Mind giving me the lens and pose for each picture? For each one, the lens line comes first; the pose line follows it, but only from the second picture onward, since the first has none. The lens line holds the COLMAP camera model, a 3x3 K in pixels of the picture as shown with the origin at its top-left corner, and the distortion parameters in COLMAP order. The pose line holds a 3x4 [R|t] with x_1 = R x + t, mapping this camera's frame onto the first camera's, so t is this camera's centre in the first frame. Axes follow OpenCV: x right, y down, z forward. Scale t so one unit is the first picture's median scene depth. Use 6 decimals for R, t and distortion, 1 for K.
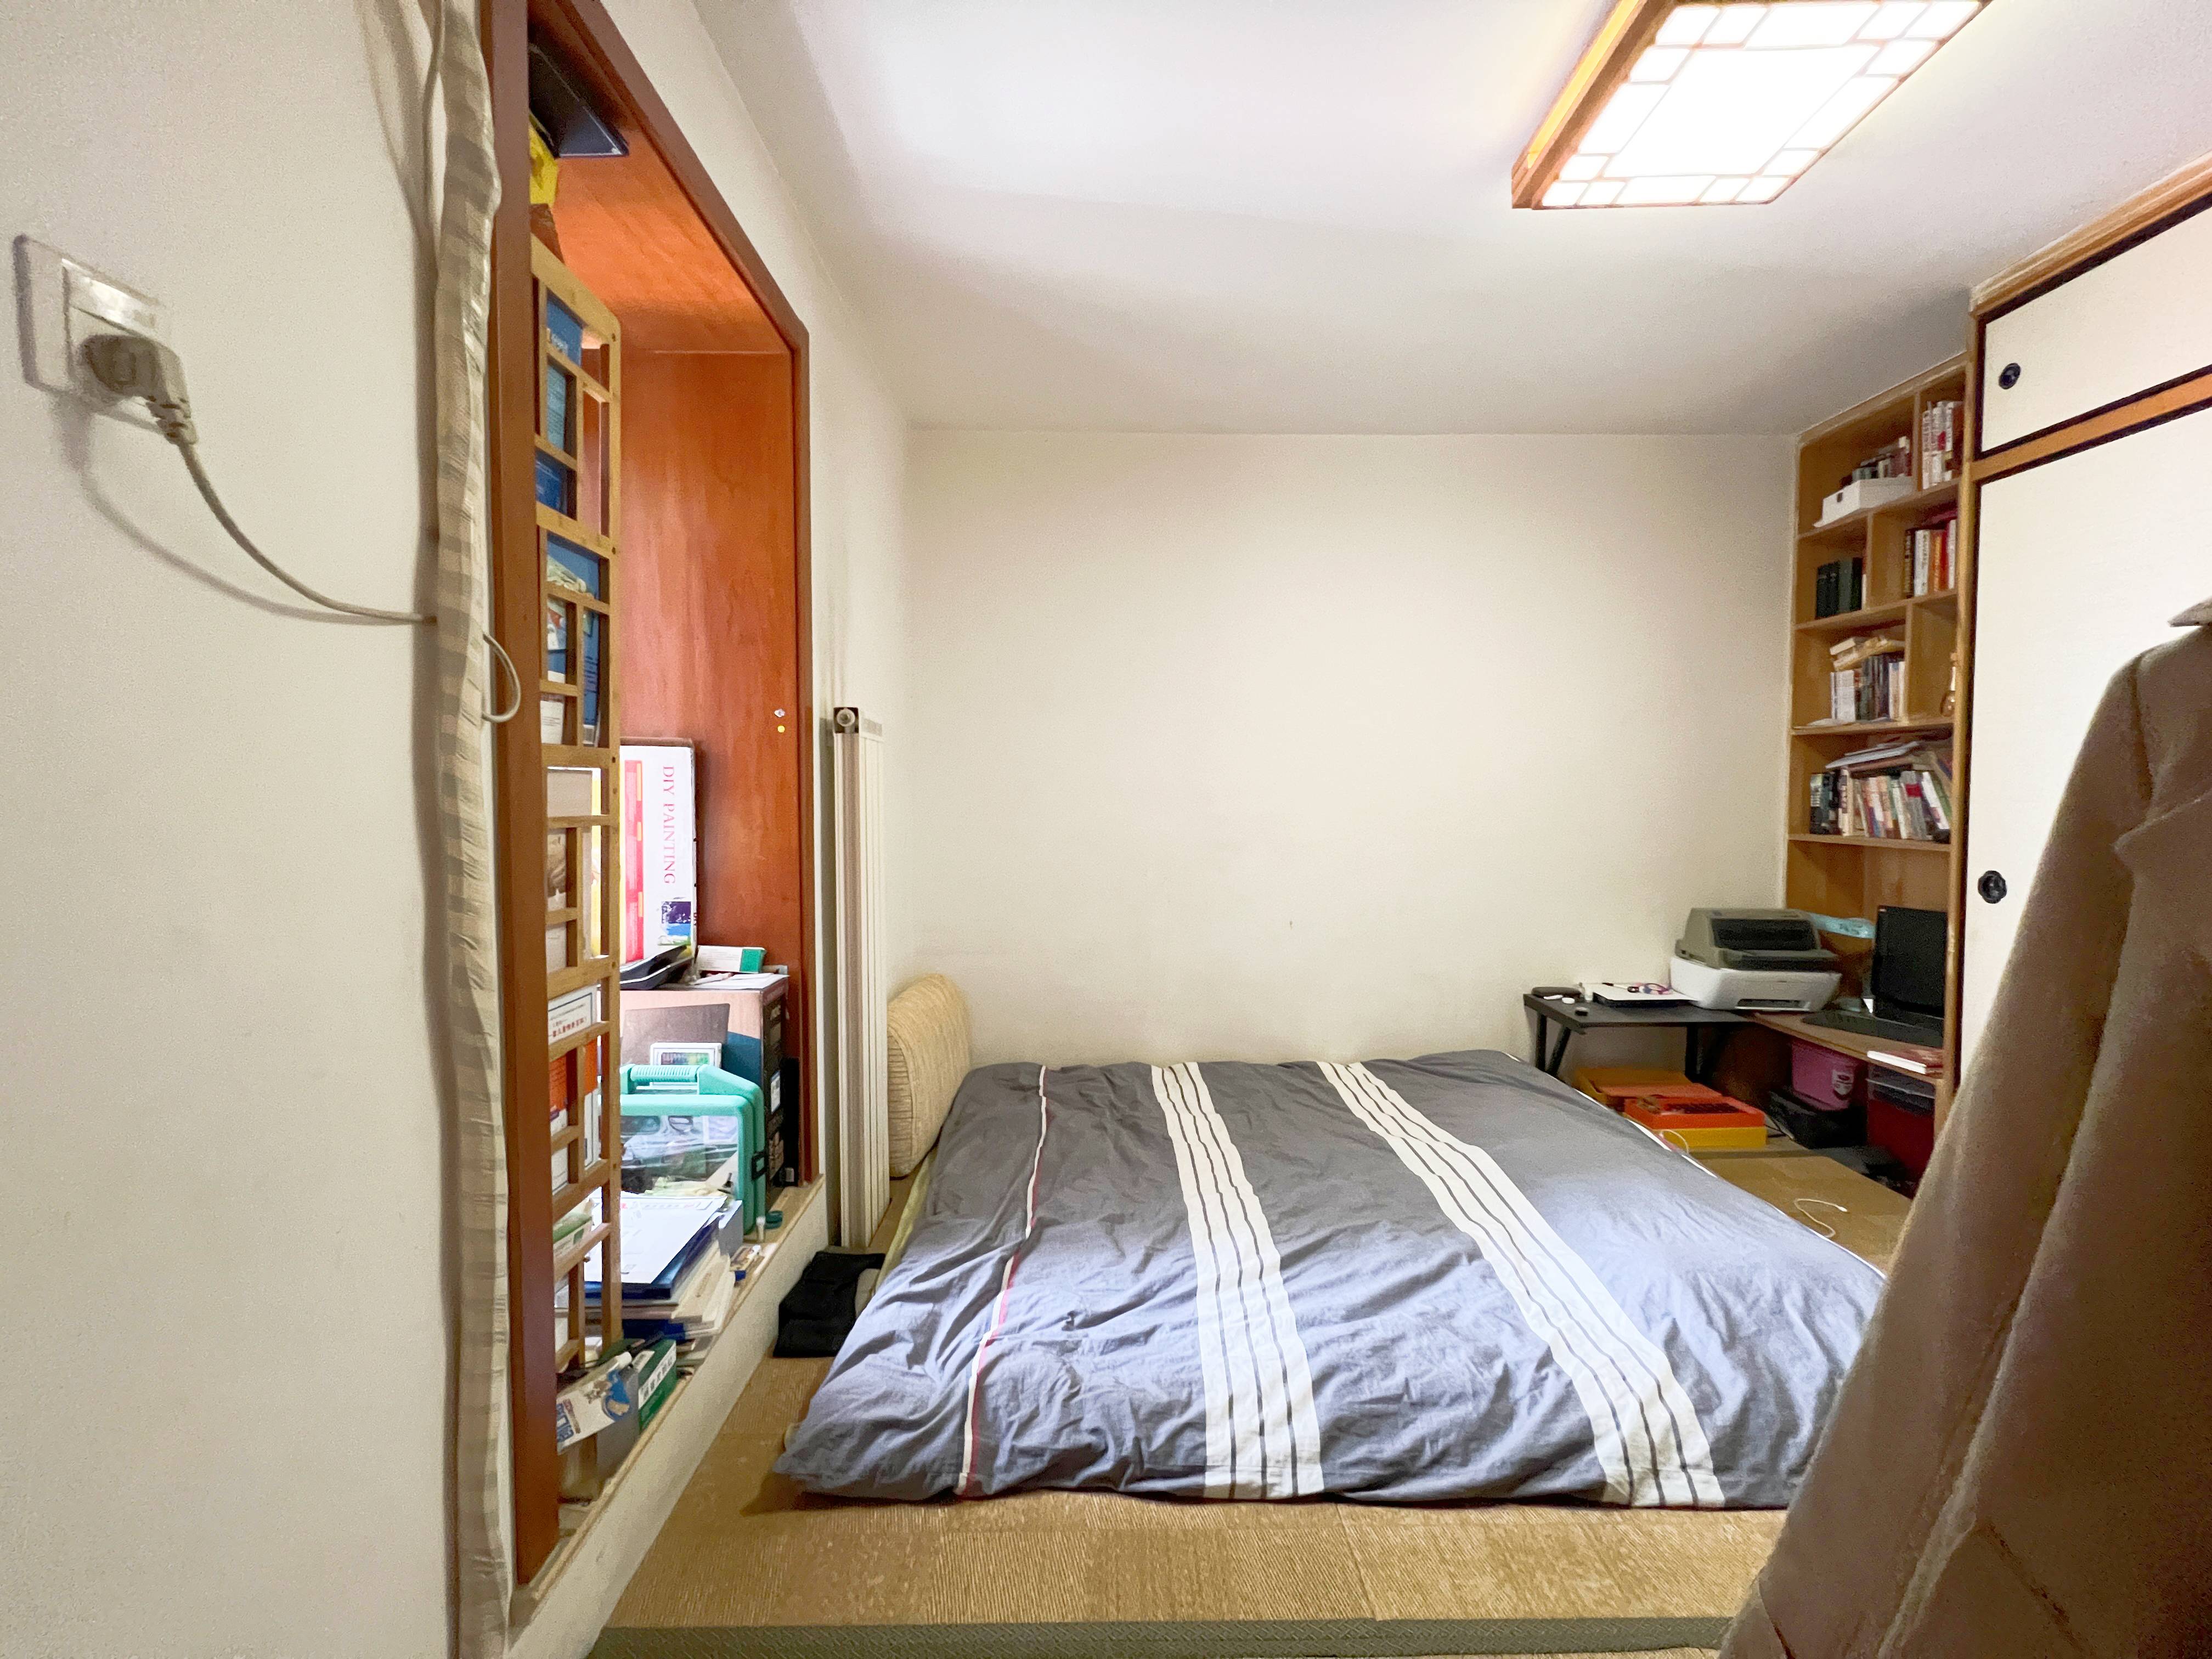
lens RADIAL K [[886.0, 0, 1109.0], [0, 886.0, 833.7], [0, 0, 1]] dist [-0.001779, 0.000774]
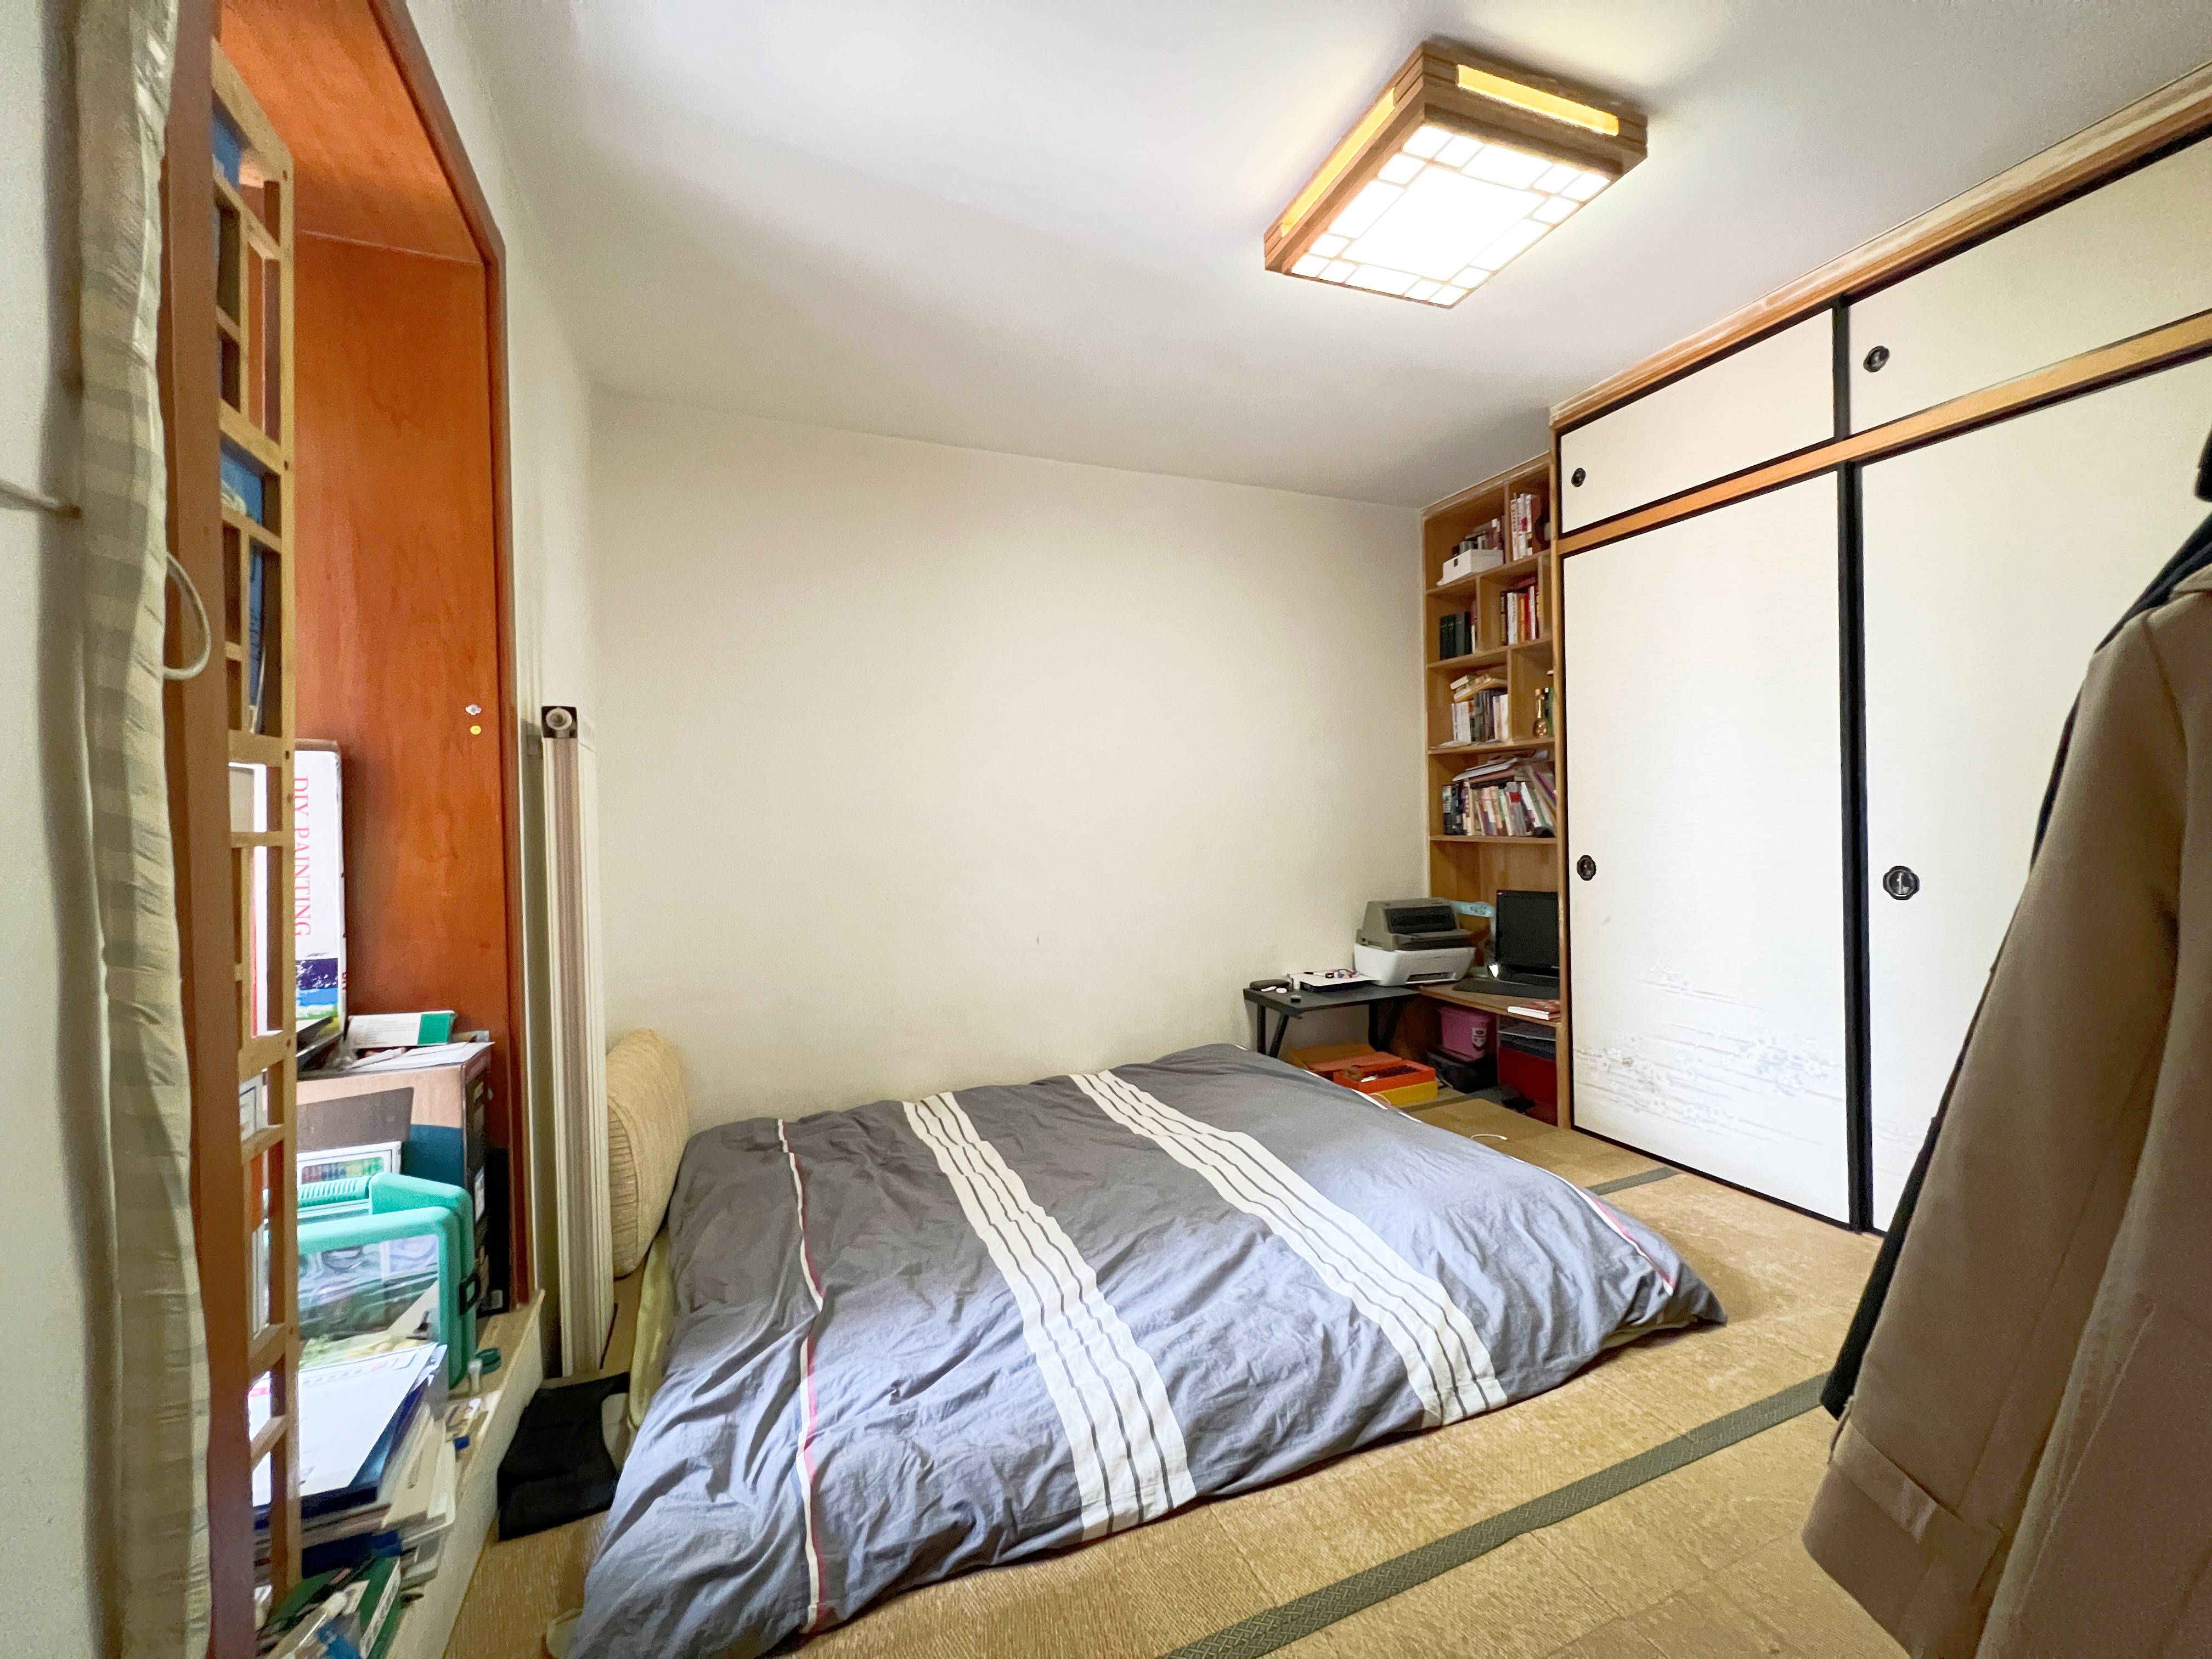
lens RADIAL K [[883.2, 0, 1105.9], [0, 883.2, 833.6], [0, 0, 1]] dist [-0.001794, -0.000357]
pose [[0.929195, -0.027900, 0.368535, -0.149182], [0.040115, 0.998869, -0.025522, 0.017782], [-0.367406, 0.038498, 0.929264, 0.069941]]
